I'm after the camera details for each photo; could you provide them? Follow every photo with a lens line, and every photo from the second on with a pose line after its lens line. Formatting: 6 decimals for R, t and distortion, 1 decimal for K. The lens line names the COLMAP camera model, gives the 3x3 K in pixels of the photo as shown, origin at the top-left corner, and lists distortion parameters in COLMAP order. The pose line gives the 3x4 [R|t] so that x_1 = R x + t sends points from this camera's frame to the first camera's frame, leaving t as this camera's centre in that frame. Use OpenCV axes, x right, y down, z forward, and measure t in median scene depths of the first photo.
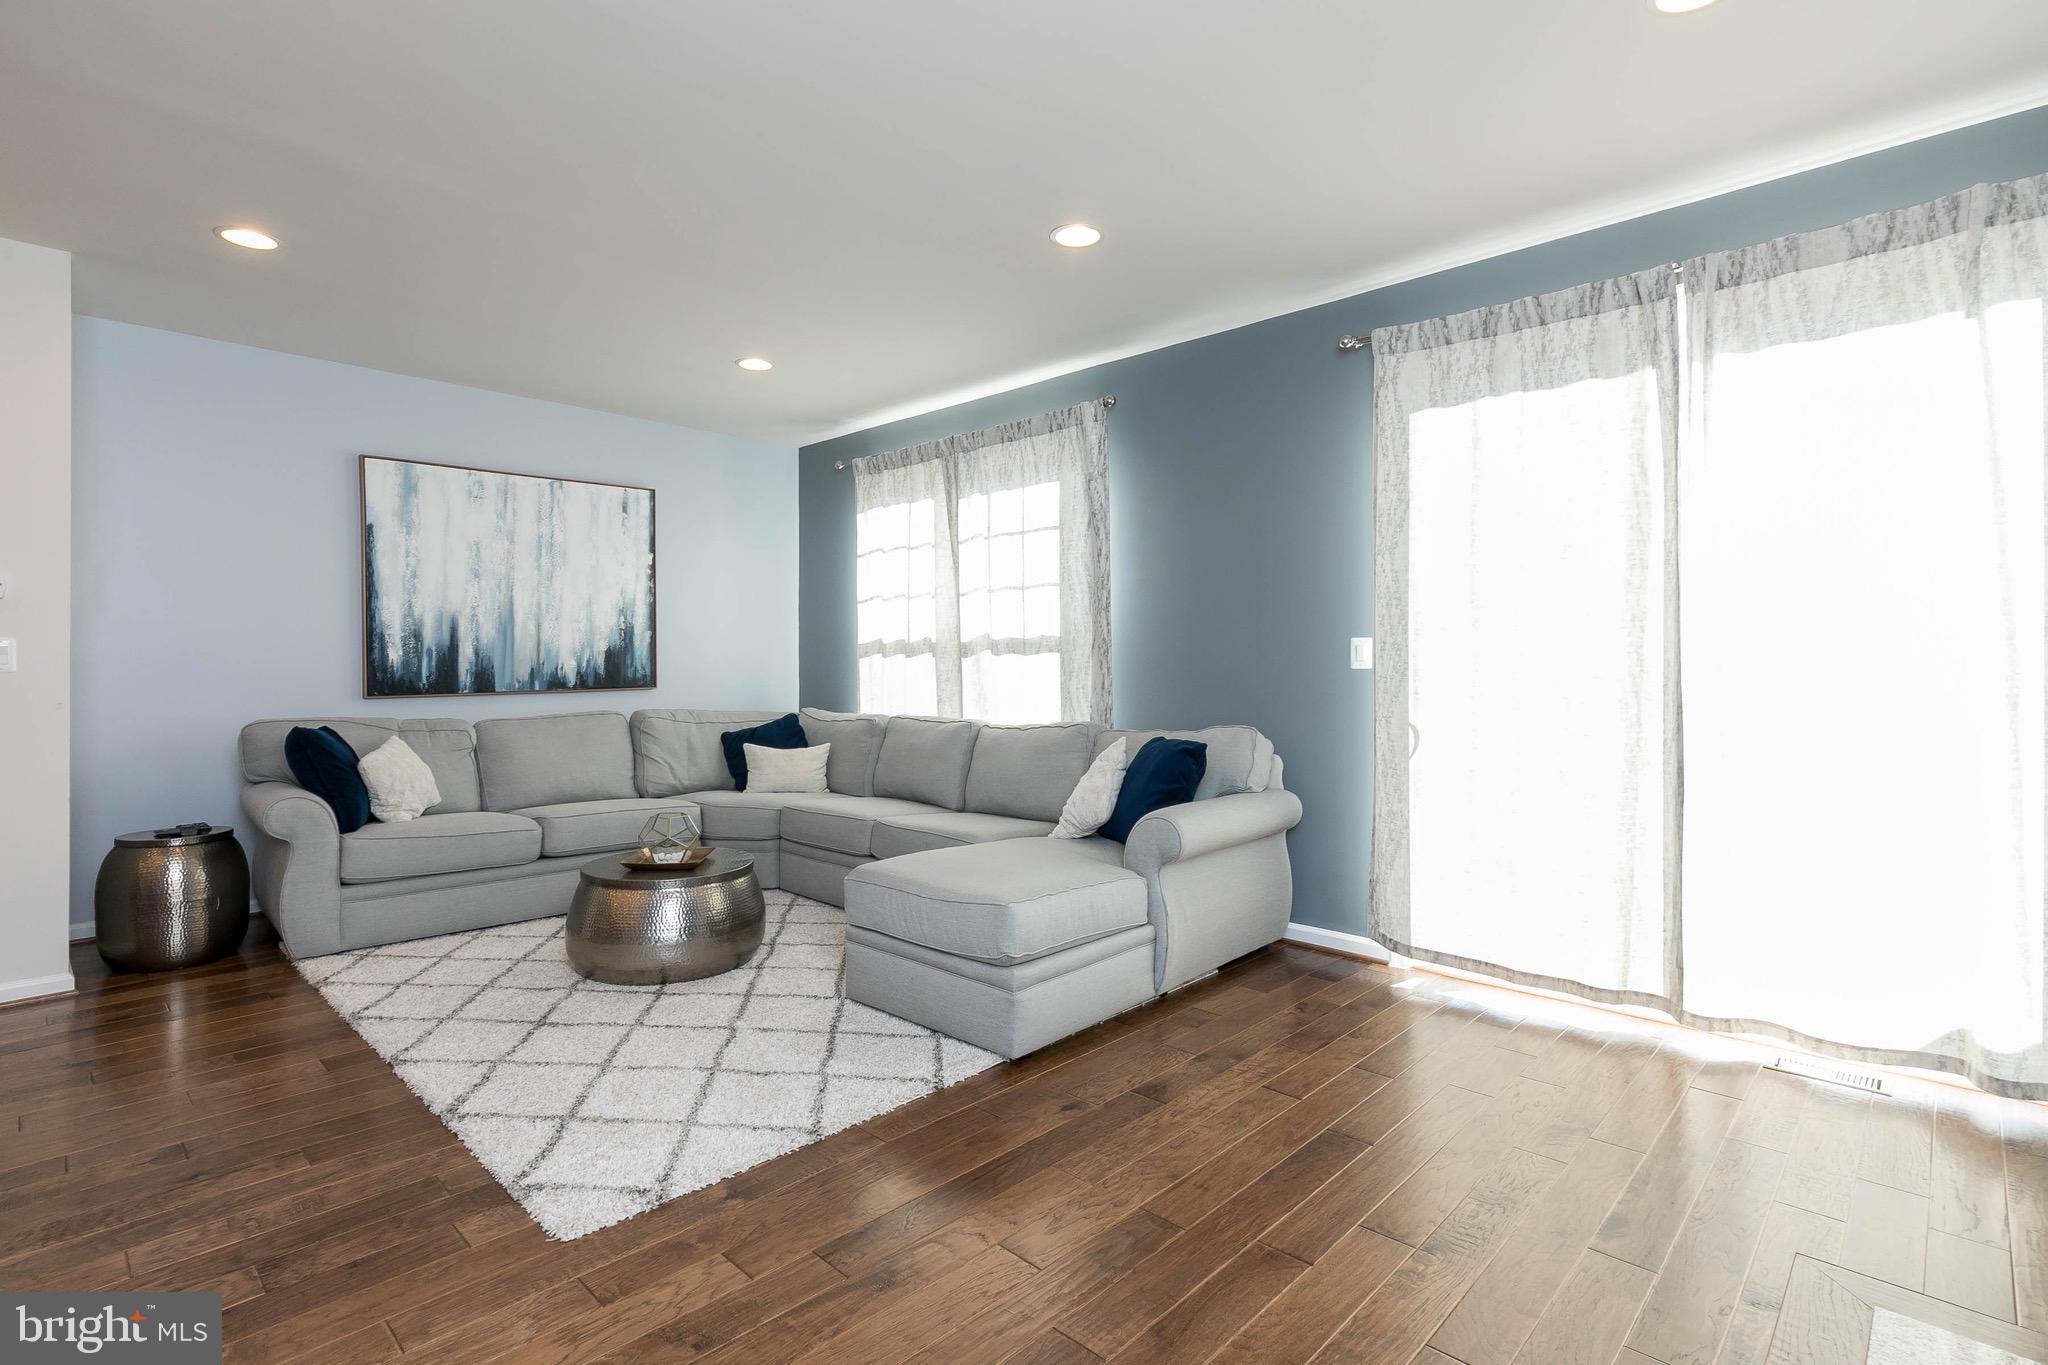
lens RADIAL K [[947.5, 0, 1024.0], [0, 947.5, 682.5], [0, 0, 1]] dist [0.000107, -0.000195]
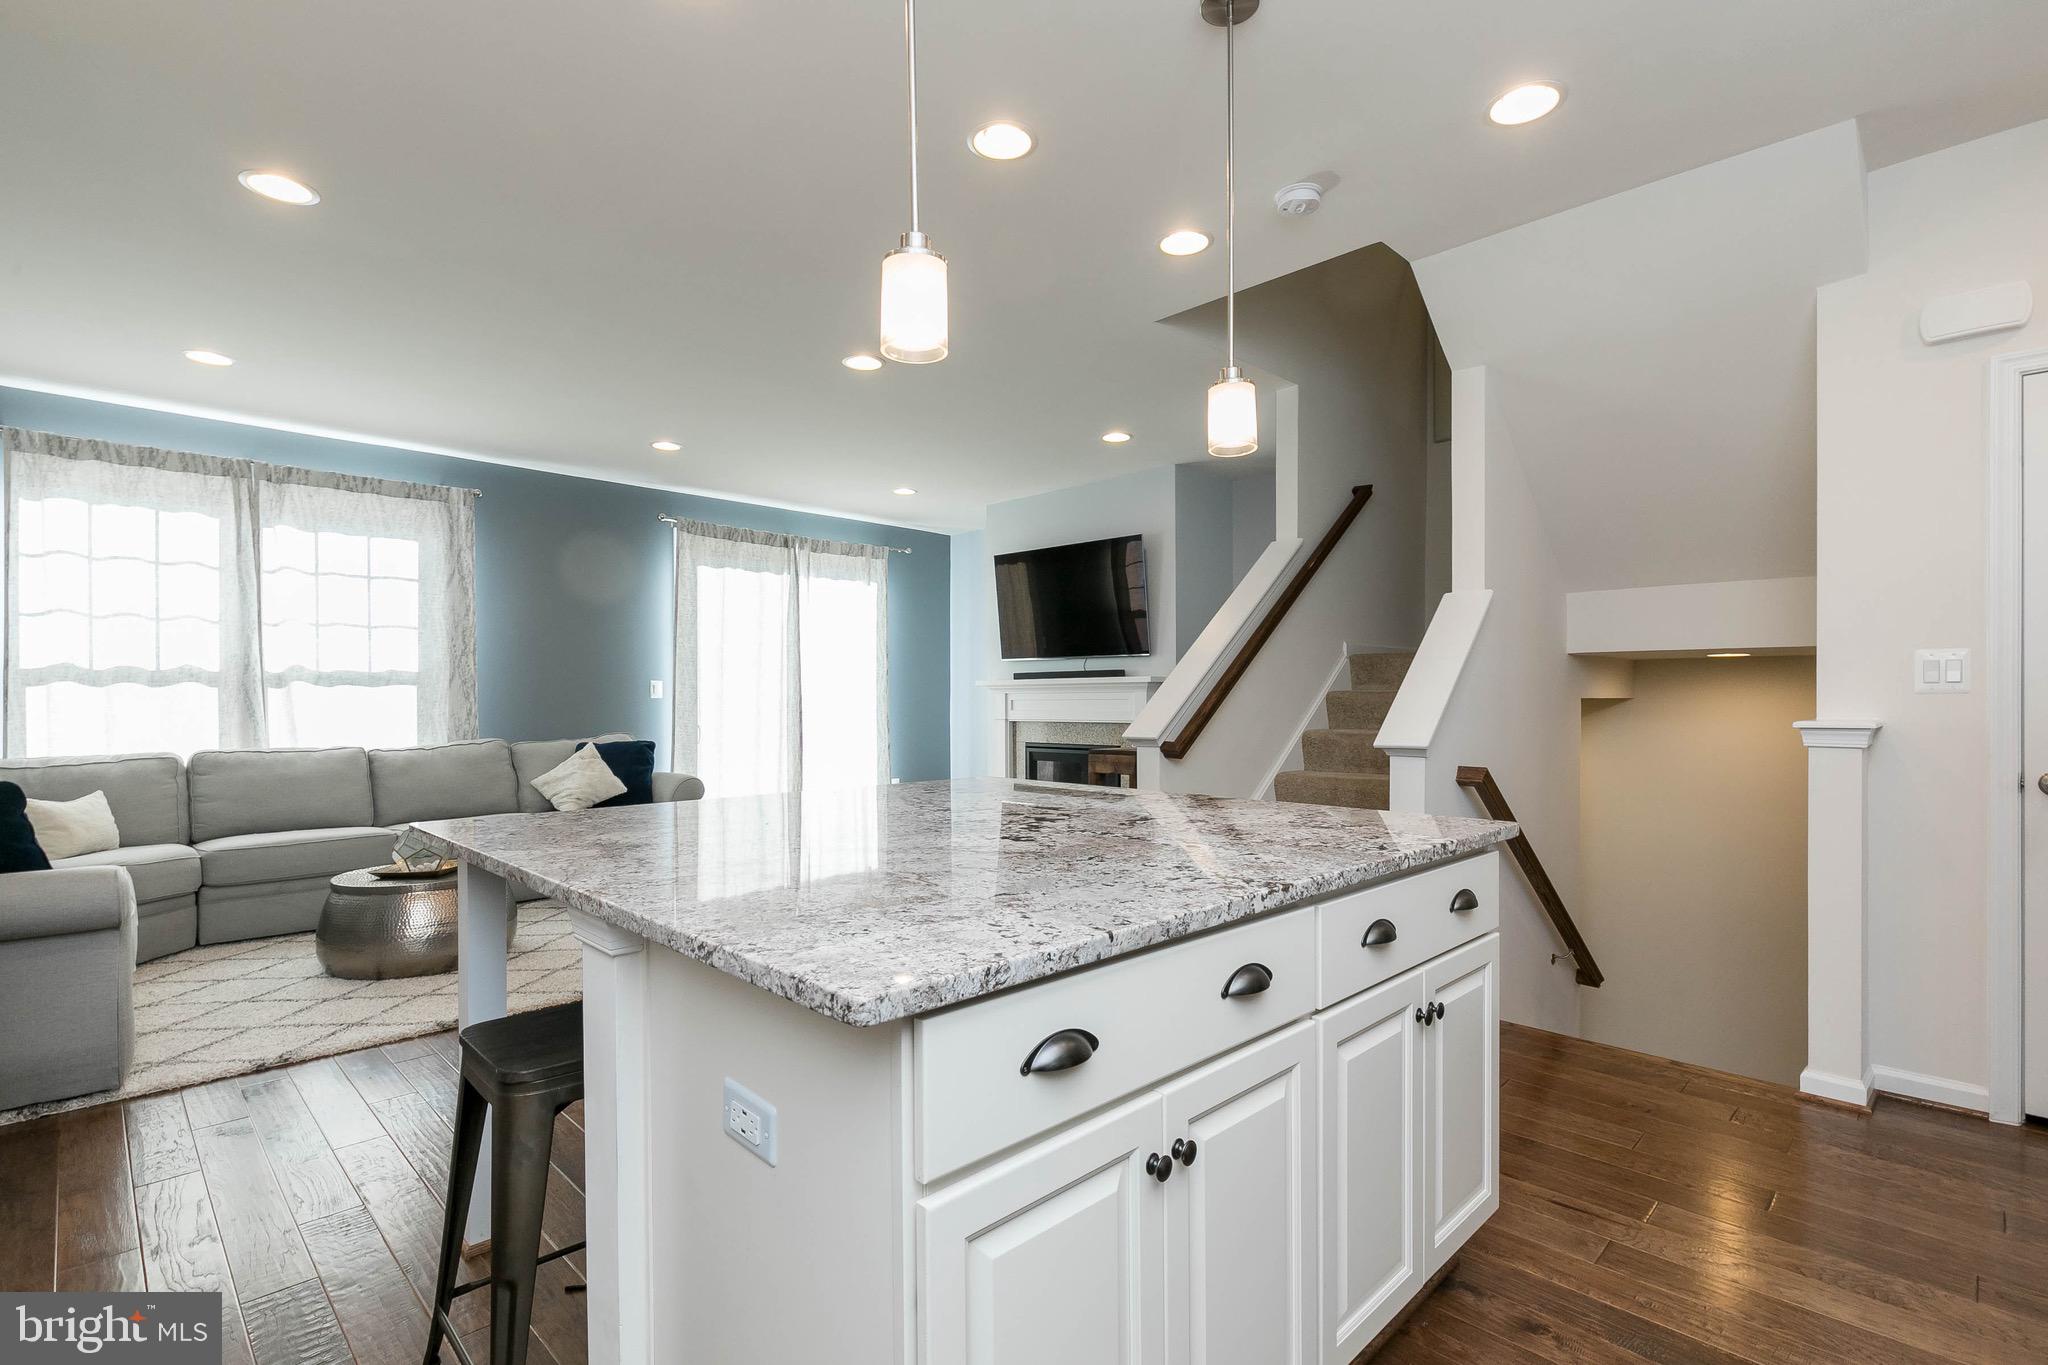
lens RADIAL K [[966.5, 0, 1028.3], [0, 966.5, 707.6], [0, 0, 1]] dist [-0.000075, -0.000054]
pose [[0.034965, -0.009972, 0.999339, -1.143775], [0.018848, 0.999779, 0.009317, -0.000753], [-0.999211, 0.018509, 0.035145, 0.192257]]
